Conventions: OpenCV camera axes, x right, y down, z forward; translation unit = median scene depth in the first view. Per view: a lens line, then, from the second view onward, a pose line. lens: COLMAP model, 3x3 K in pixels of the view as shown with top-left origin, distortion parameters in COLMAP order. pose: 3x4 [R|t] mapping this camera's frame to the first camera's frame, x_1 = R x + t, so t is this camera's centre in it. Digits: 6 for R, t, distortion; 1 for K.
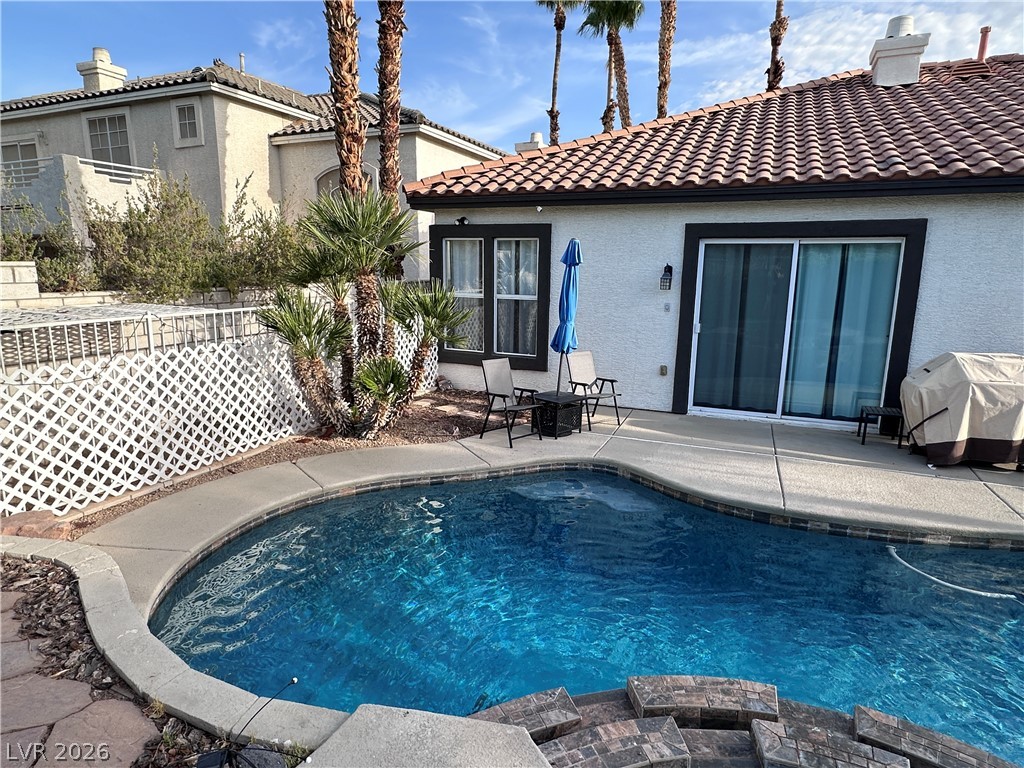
lens RADIAL K [[607.0, 0, 512.0], [0, 607.0, 384.0], [0, 0, 1]] dist [-0.000996, 0.000973]
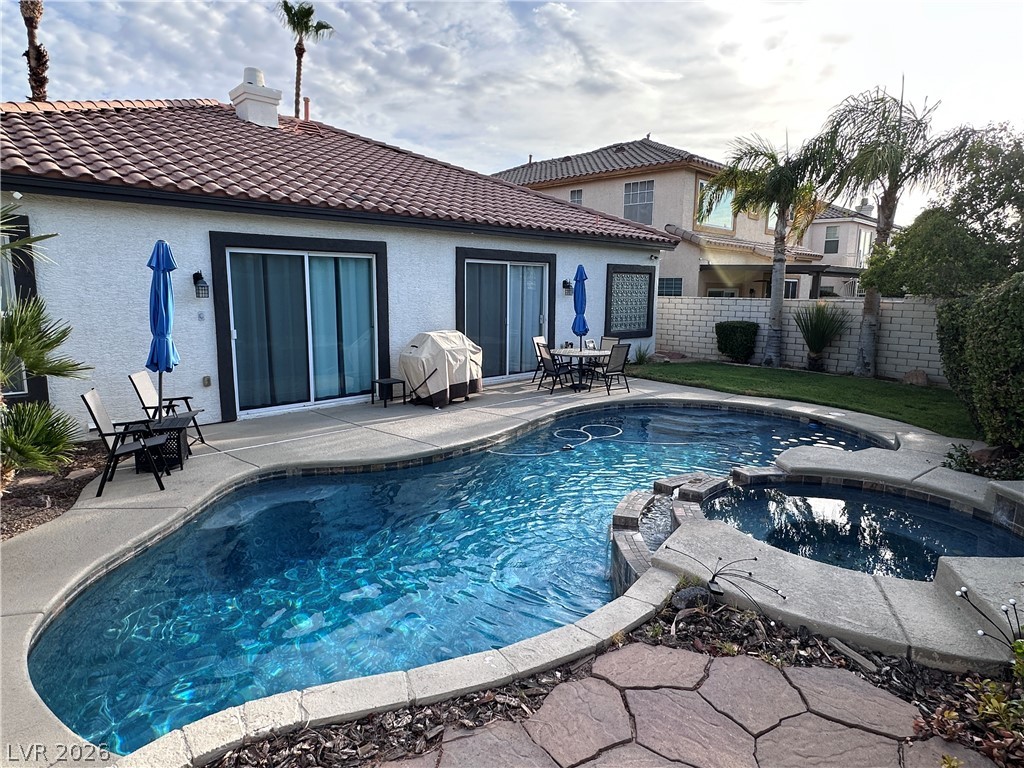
lens RADIAL K [[607.0, 0, 512.0], [0, 607.0, 384.0], [0, 0, 1]] dist [-0.000996, 0.000973]
pose [[0.366648, -0.155310, 0.917305, -0.516747], [0.173505, 0.980085, 0.096589, -0.030766], [-0.914038, 0.123743, 0.386294, 0.208519]]
